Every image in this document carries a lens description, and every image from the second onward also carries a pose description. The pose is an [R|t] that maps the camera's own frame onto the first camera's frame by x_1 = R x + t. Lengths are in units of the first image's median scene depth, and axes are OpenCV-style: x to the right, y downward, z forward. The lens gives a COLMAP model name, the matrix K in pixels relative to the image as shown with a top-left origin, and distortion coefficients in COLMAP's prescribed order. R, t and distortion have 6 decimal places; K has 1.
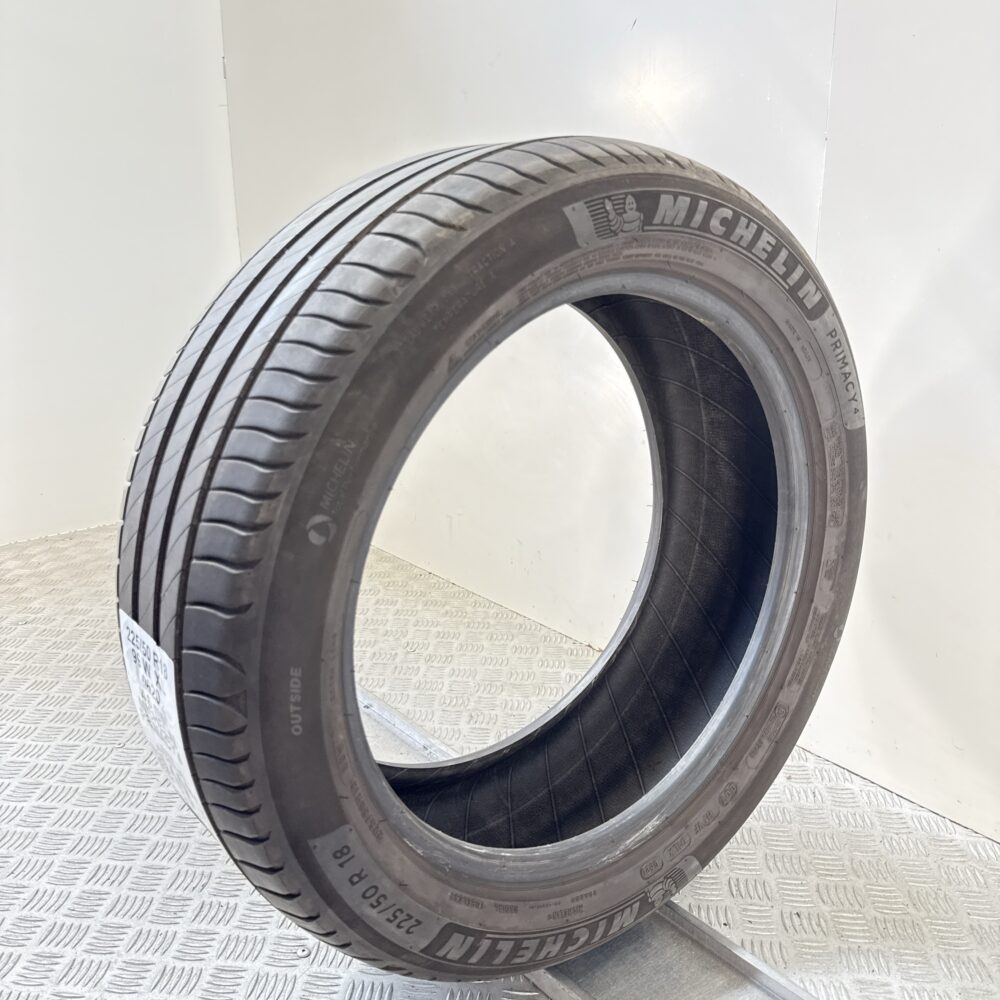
lens RADIAL K [[936.0, 0, 500.0], [0, 936.0, 500.0], [0, 0, 1]] dist [0.103977, -0.217625]
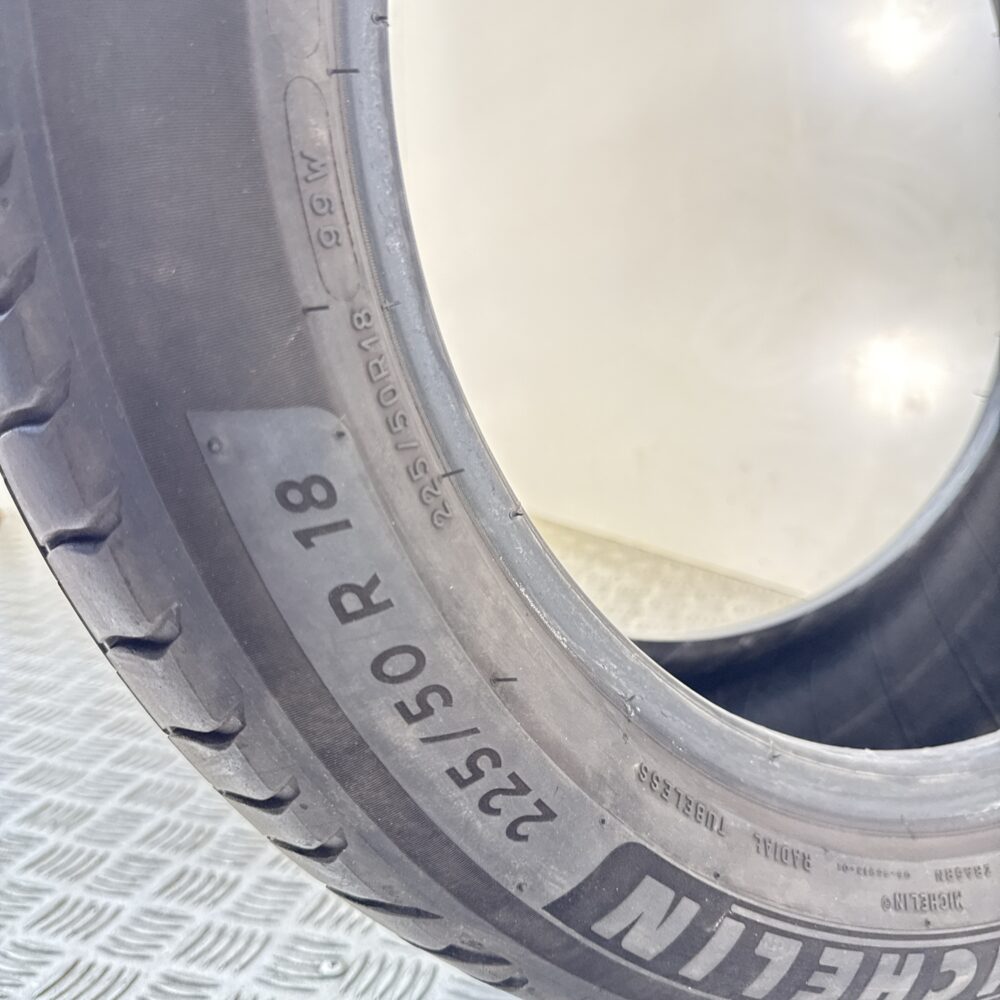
lens RADIAL K [[968.3, 0, 500.0], [0, 968.3, 500.0], [0, 0, 1]] dist [0.062287, -0.165201]
pose [[0.981109, 0.028945, -0.191279, -0.036252], [-0.050686, 0.992664, -0.109768, 0.360187], [0.186698, 0.117389, 0.975379, 0.615176]]
